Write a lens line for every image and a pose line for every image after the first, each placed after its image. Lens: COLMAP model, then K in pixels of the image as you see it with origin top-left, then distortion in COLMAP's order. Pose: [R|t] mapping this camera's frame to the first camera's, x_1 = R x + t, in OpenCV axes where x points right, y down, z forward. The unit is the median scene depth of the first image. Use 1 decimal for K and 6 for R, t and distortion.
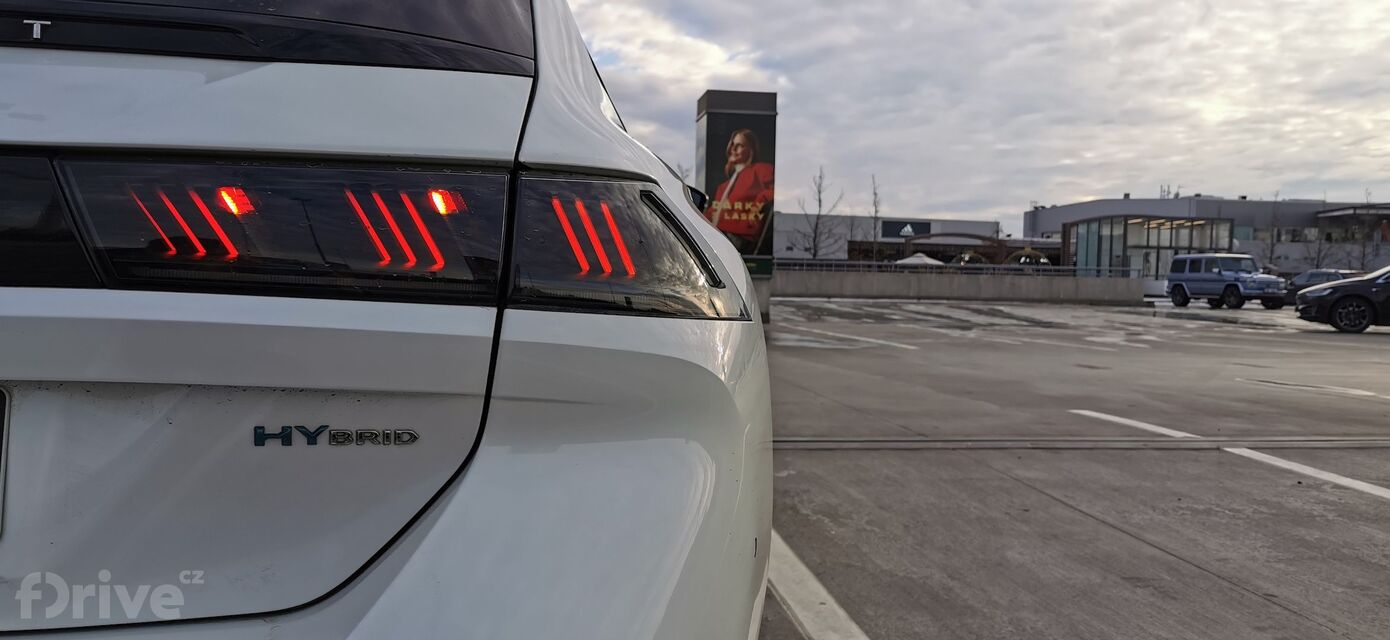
lens RADIAL K [[1087.5, 0, 693.2], [0, 1087.5, 317.7], [0, 0, 1]] dist [0.068533, -0.089454]
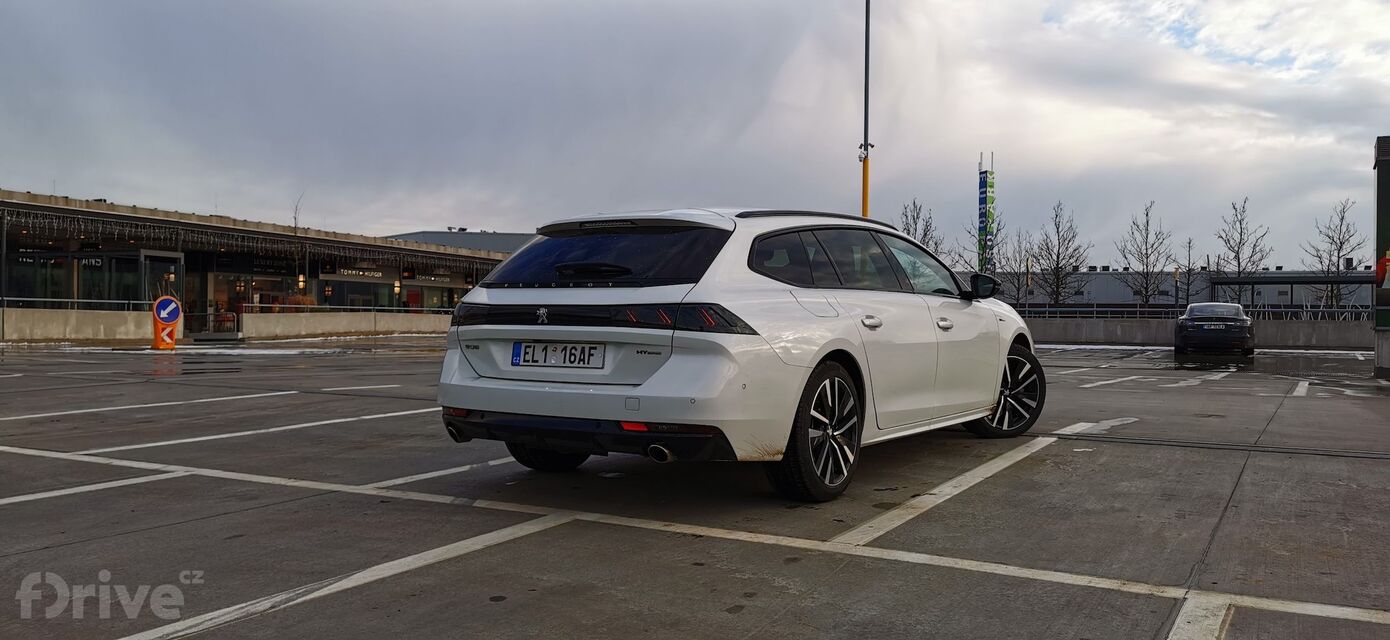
lens RADIAL K [[1087.5, 0, 691.6], [0, 1087.5, 311.1], [0, 0, 1]] dist [0.068533, -0.089454]
pose [[0.799948, -0.016191, -0.599851, 0.118931], [-0.027293, 0.997620, -0.063325, 0.008993], [0.599448, 0.067029, 0.797602, -0.124265]]
